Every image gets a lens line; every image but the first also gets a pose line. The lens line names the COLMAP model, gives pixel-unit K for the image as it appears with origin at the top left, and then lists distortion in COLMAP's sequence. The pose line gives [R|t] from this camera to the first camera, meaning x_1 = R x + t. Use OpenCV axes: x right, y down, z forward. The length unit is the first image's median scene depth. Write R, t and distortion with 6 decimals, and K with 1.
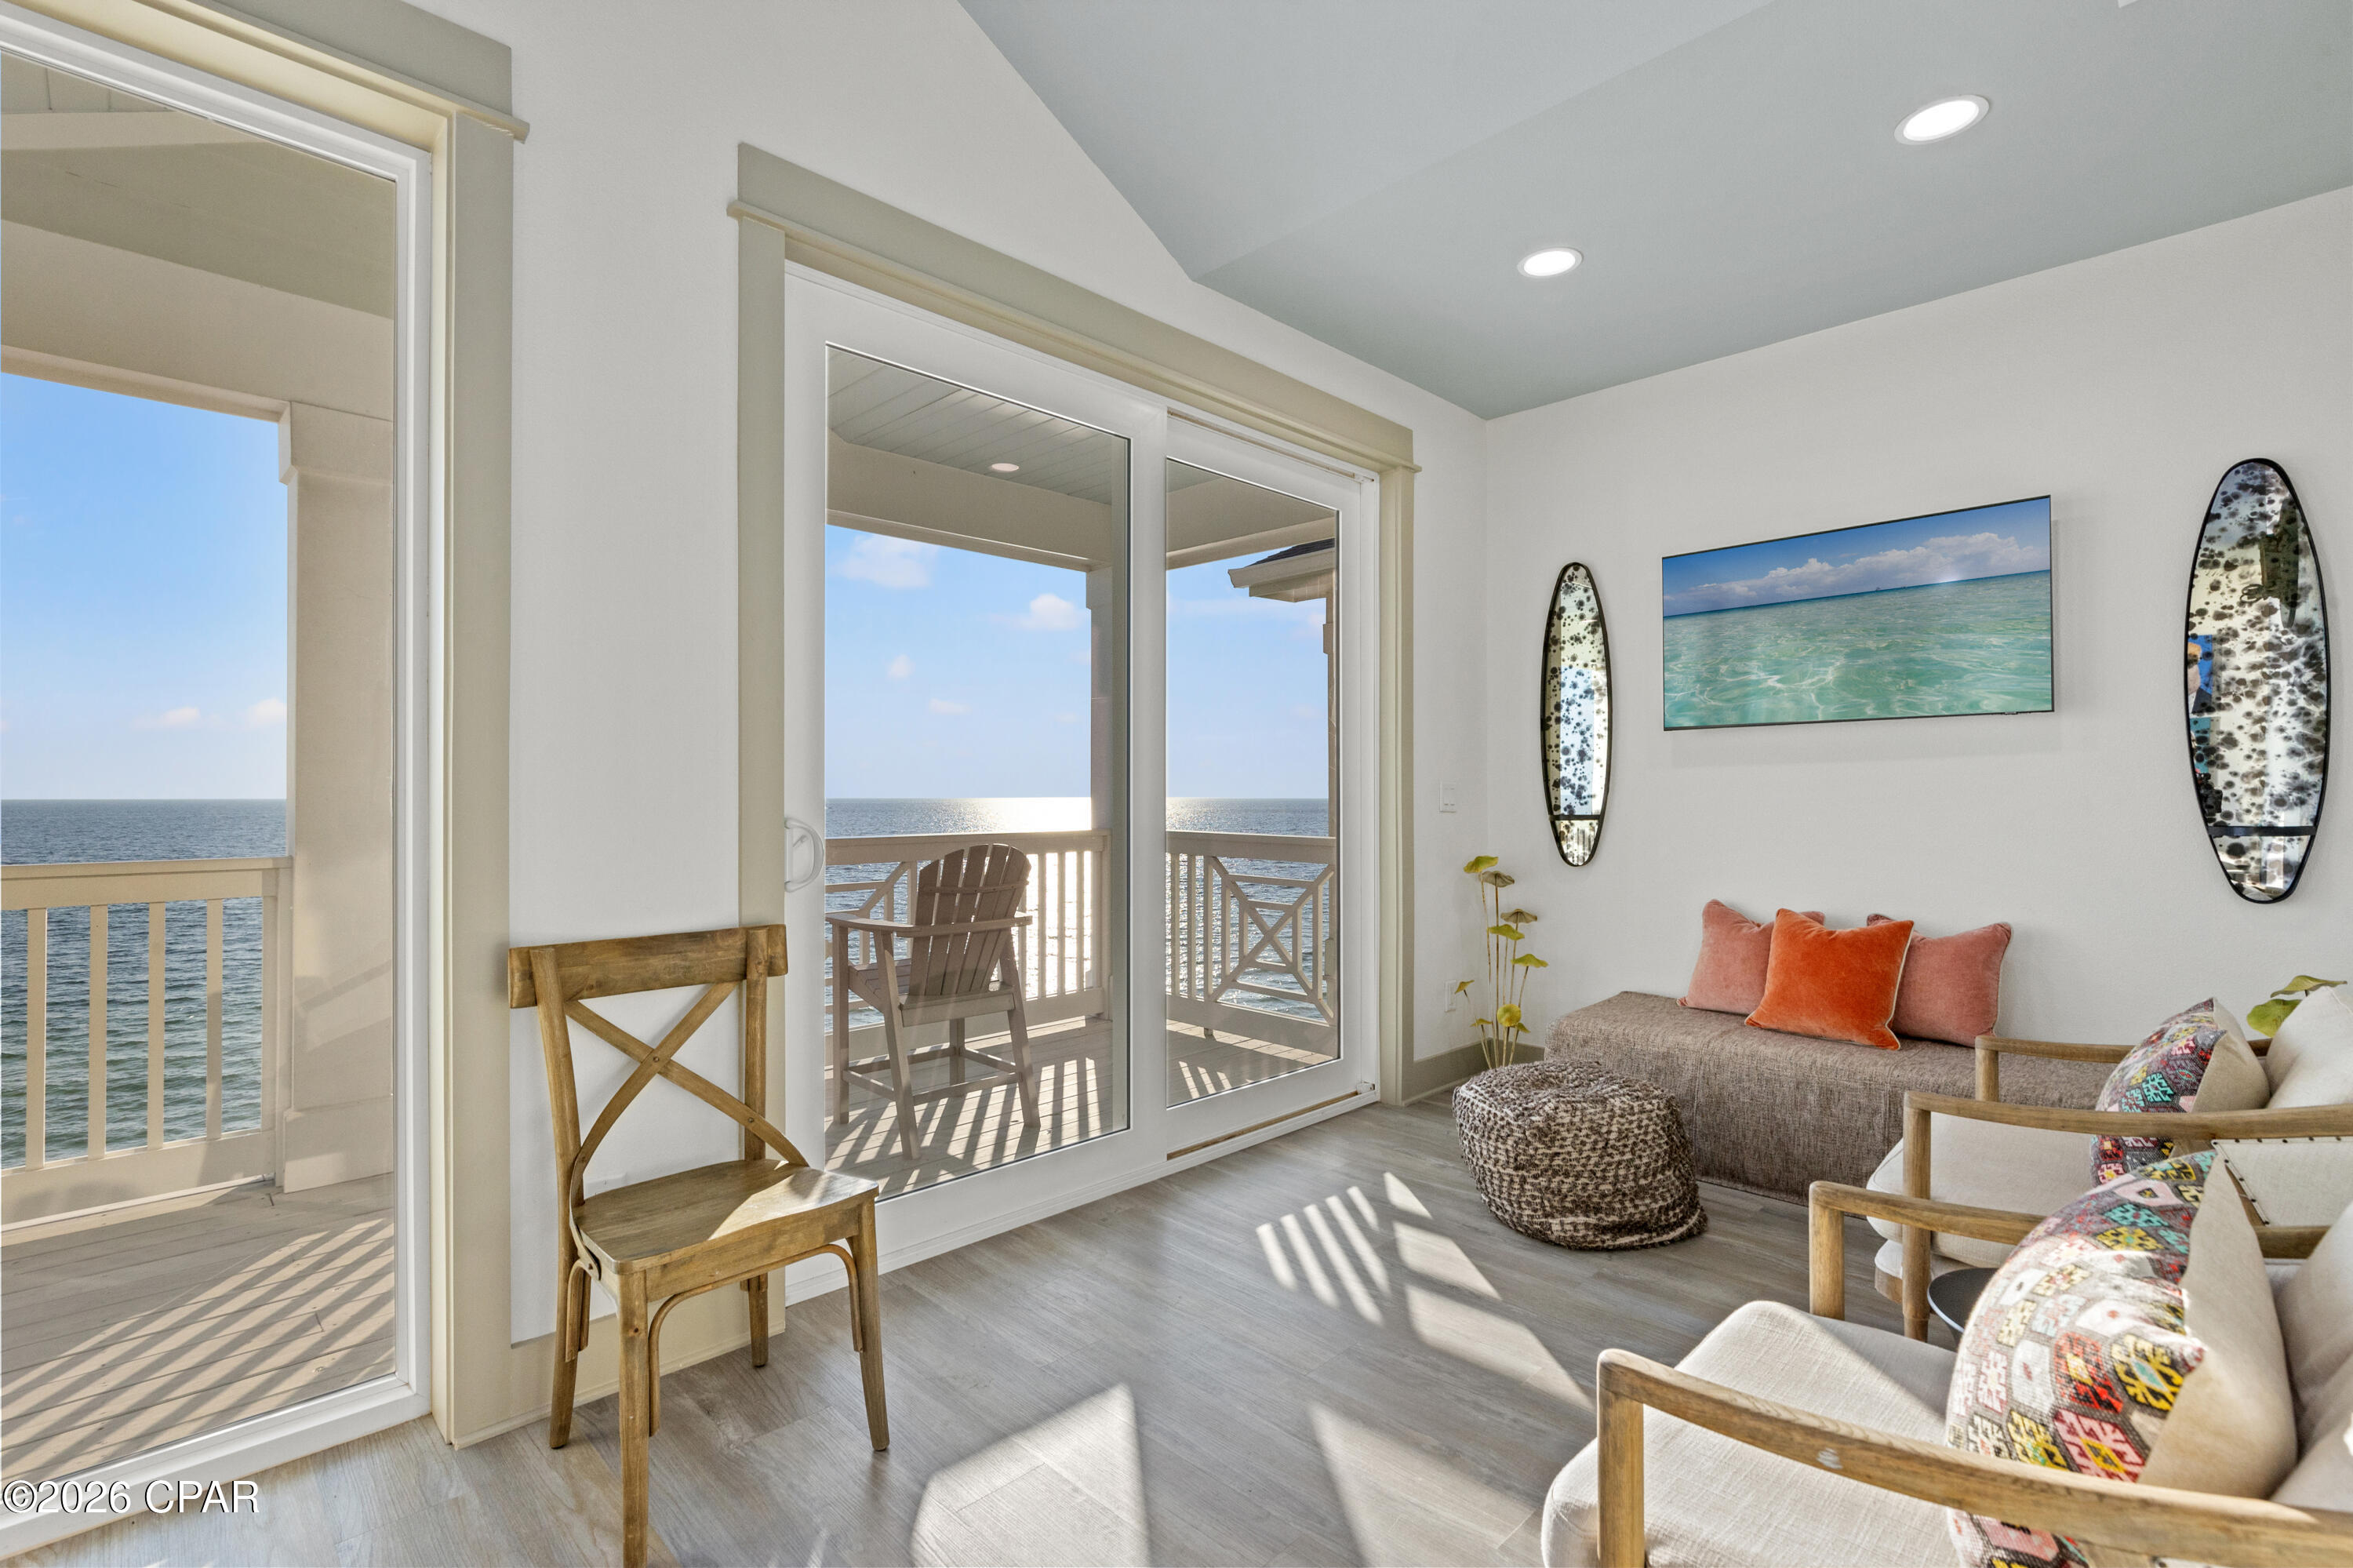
lens RADIAL K [[1079.2, 0, 1187.5], [0, 1079.2, 792.6], [0, 0, 1]] dist [0.016036, 0.002302]
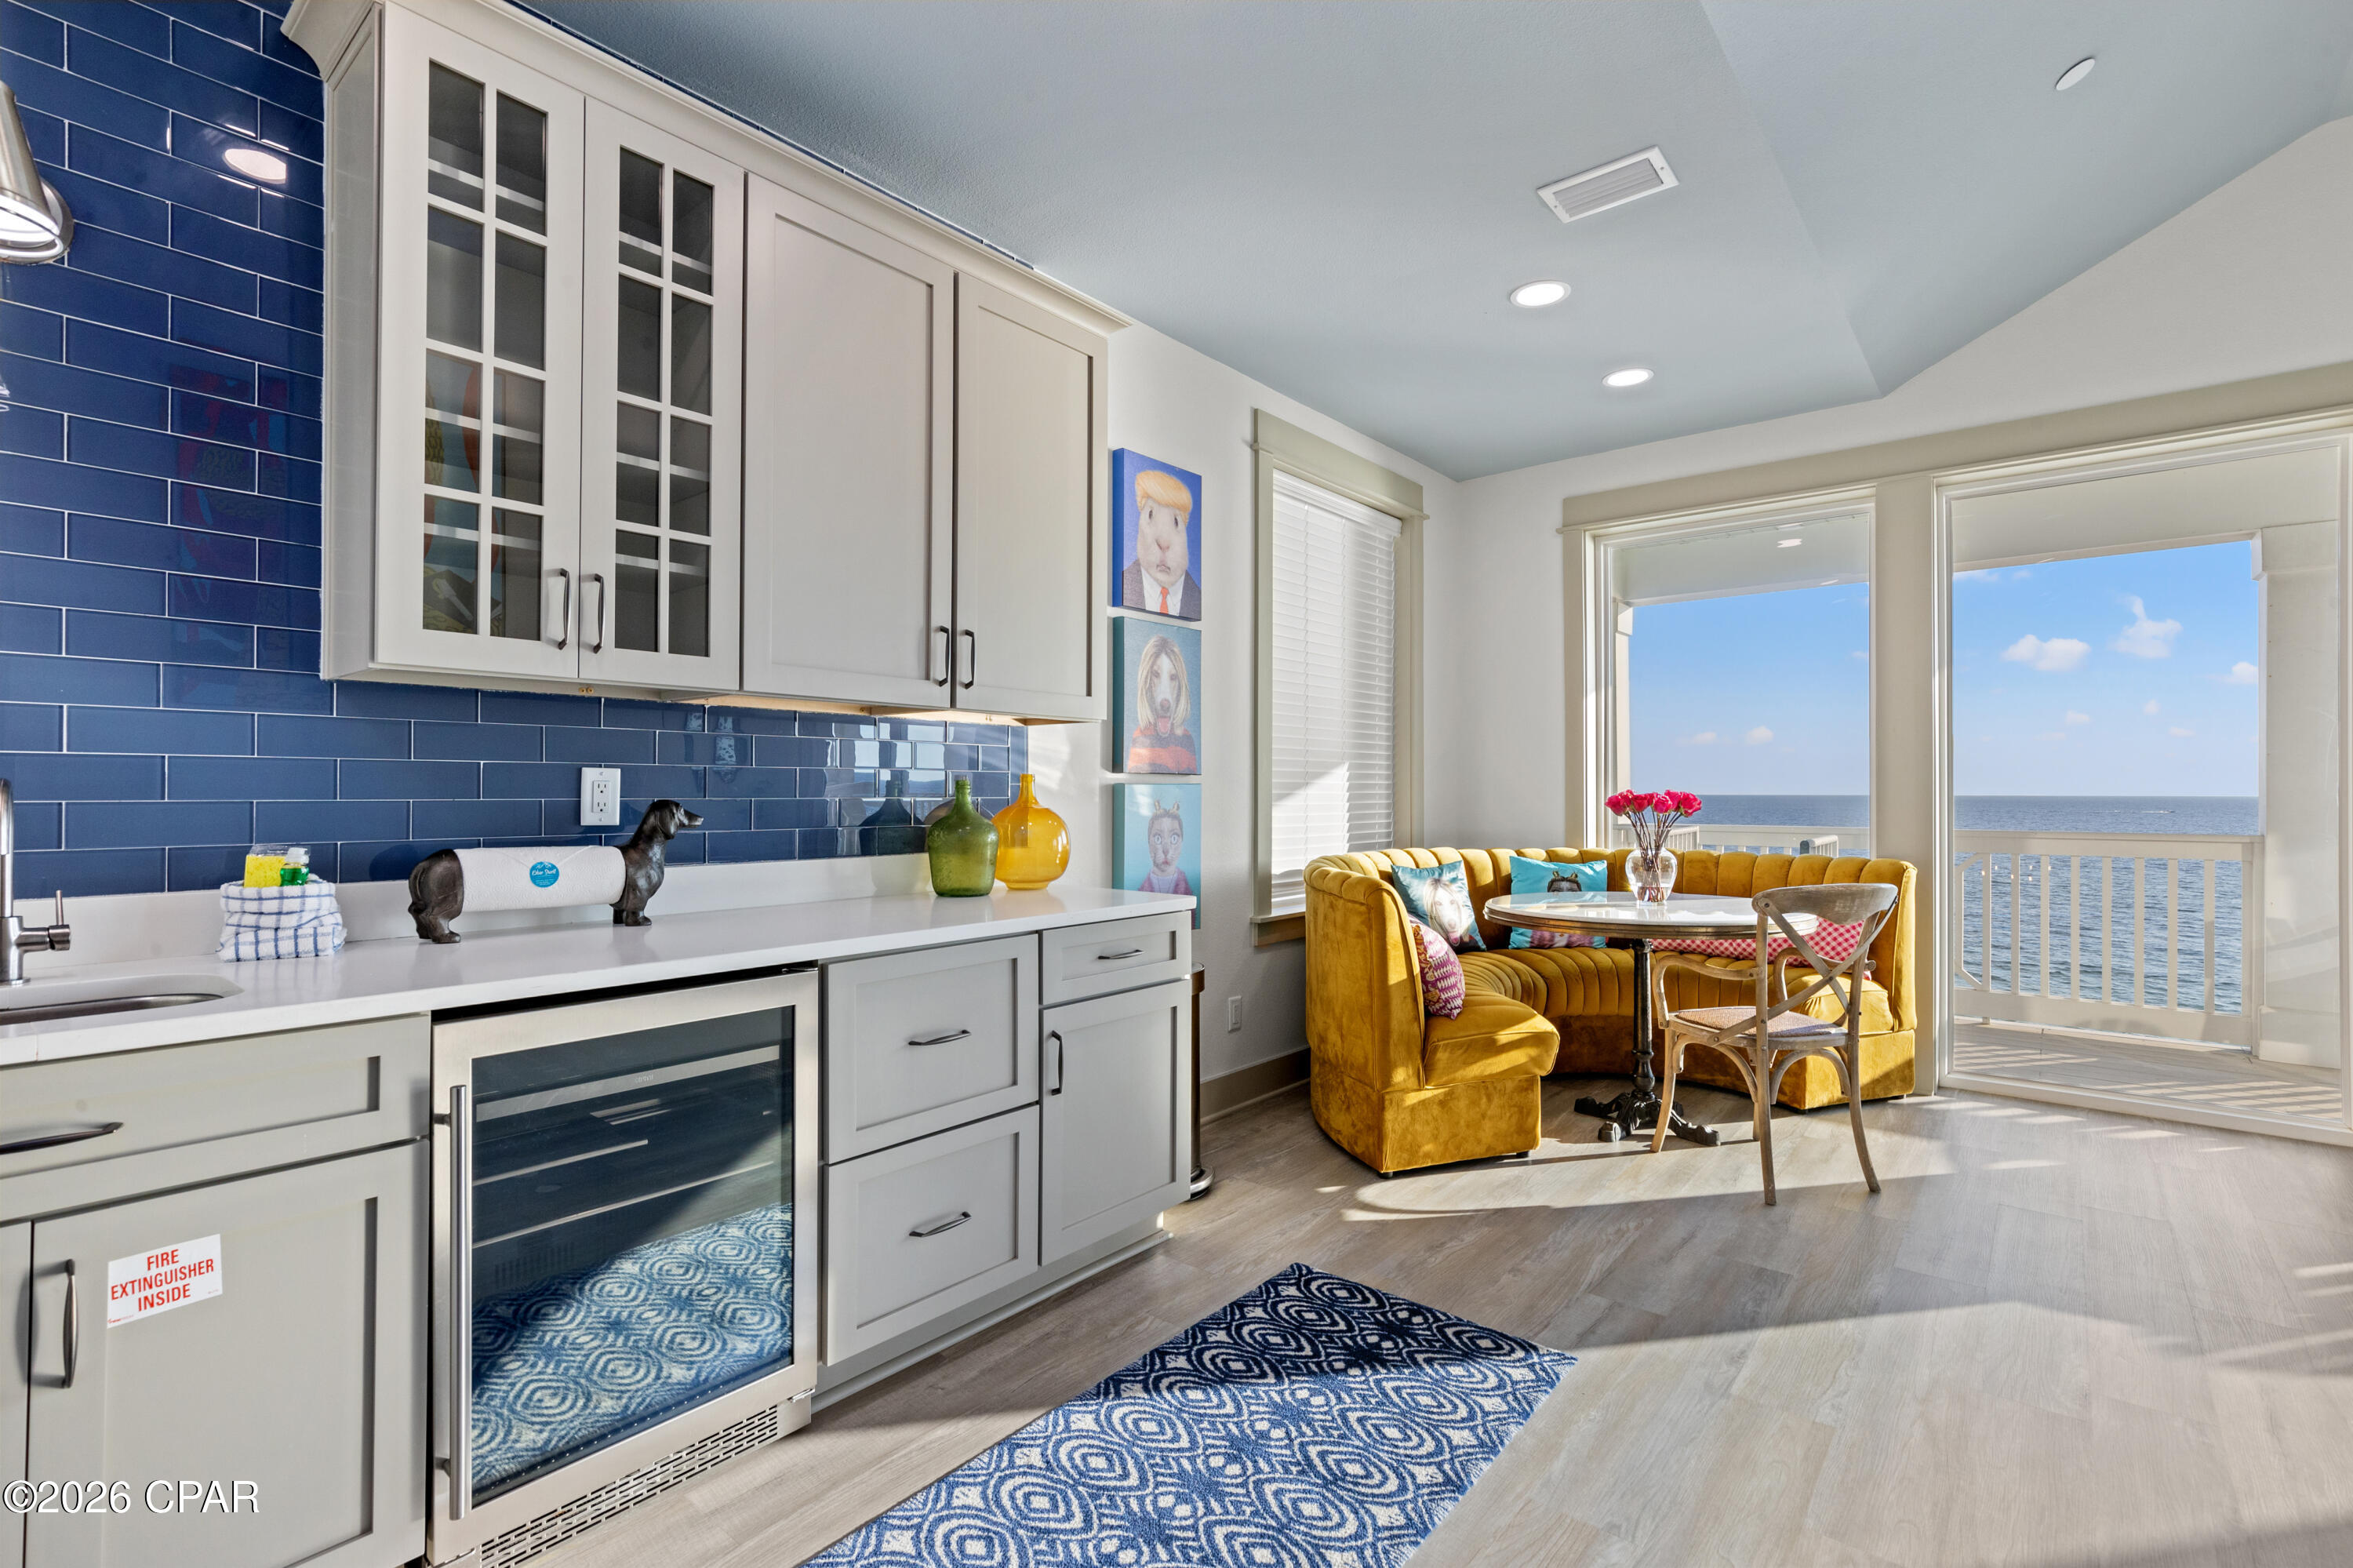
lens RADIAL K [[1079.2, 0, 1172.8], [0, 1079.2, 789.3], [0, 0, 1]] dist [0.016036, 0.002302]
pose [[0.098509, -0.002635, -0.995133, 0.241149], [0.006763, 0.999975, -0.001979, -0.004304], [0.995113, -0.006535, 0.098525, -0.288108]]
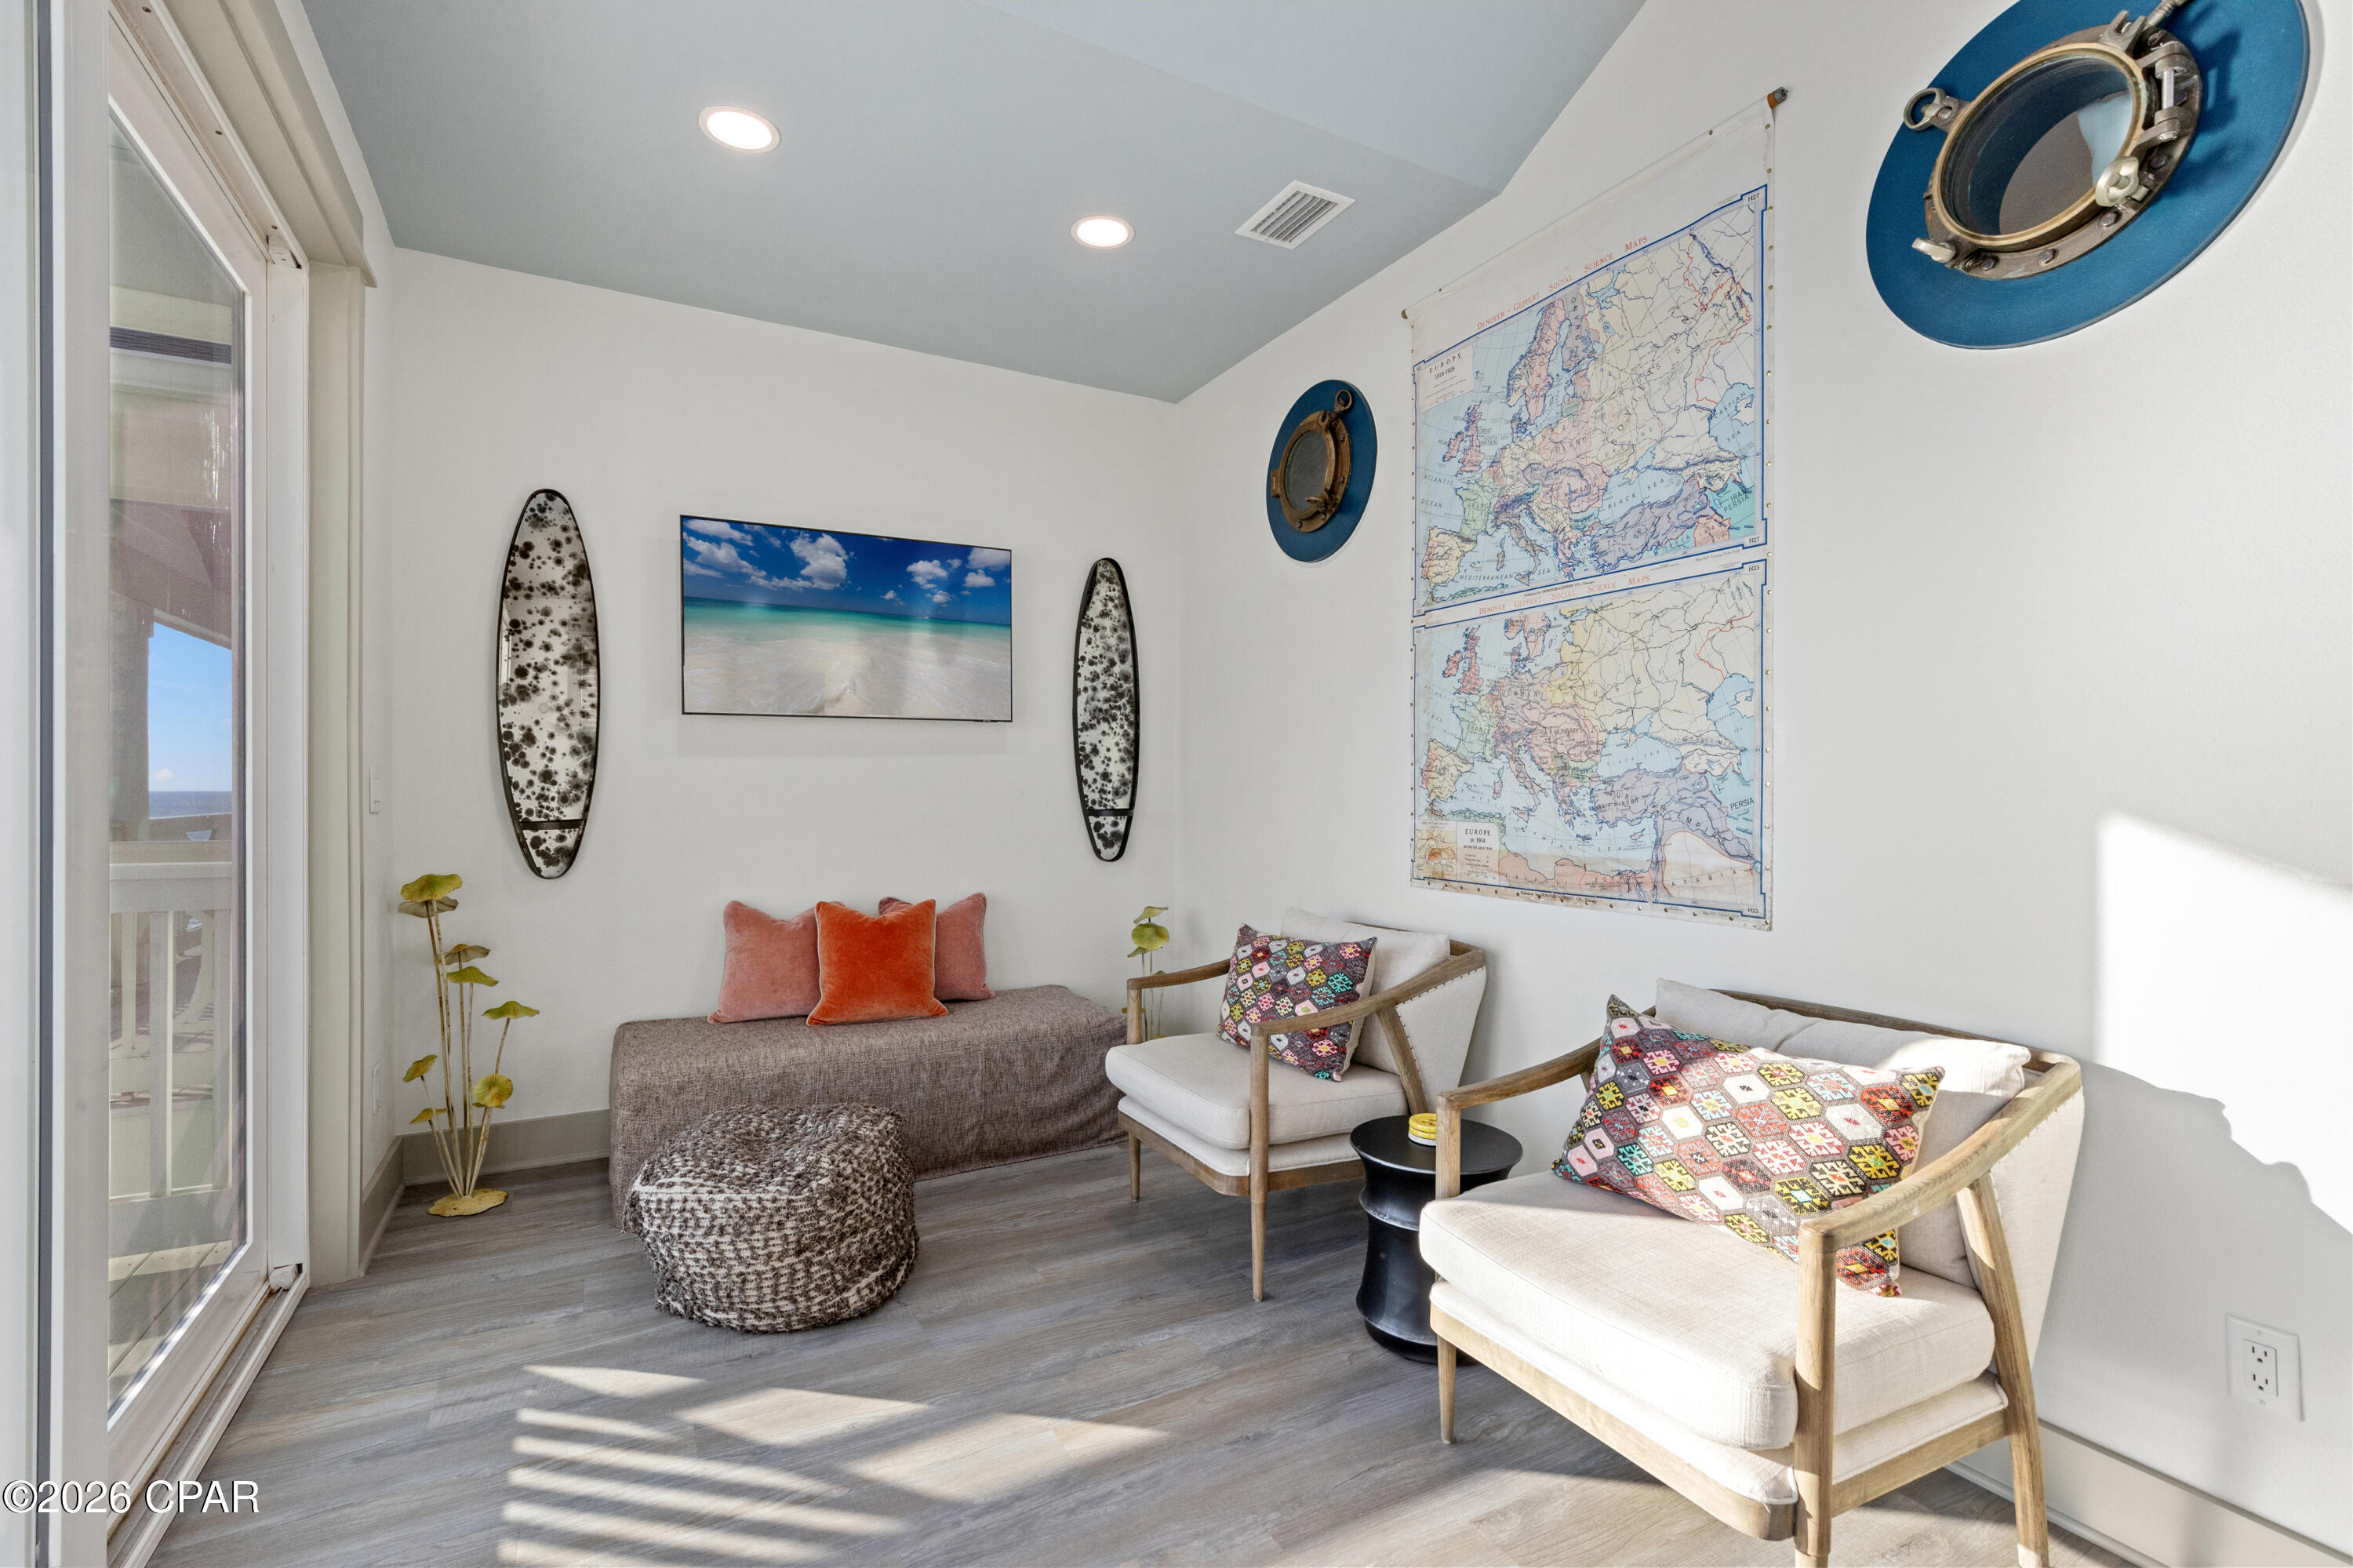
lens RADIAL K [[1079.2, 0, 1181.8], [0, 1079.2, 784.7], [0, 0, 1]] dist [0.016036, 0.002302]
pose [[0.285577, 0.003764, 0.958348, -0.372096], [-0.002519, 0.999992, -0.003177, 0.002144], [-0.958352, -0.001507, 0.285584, 0.480998]]
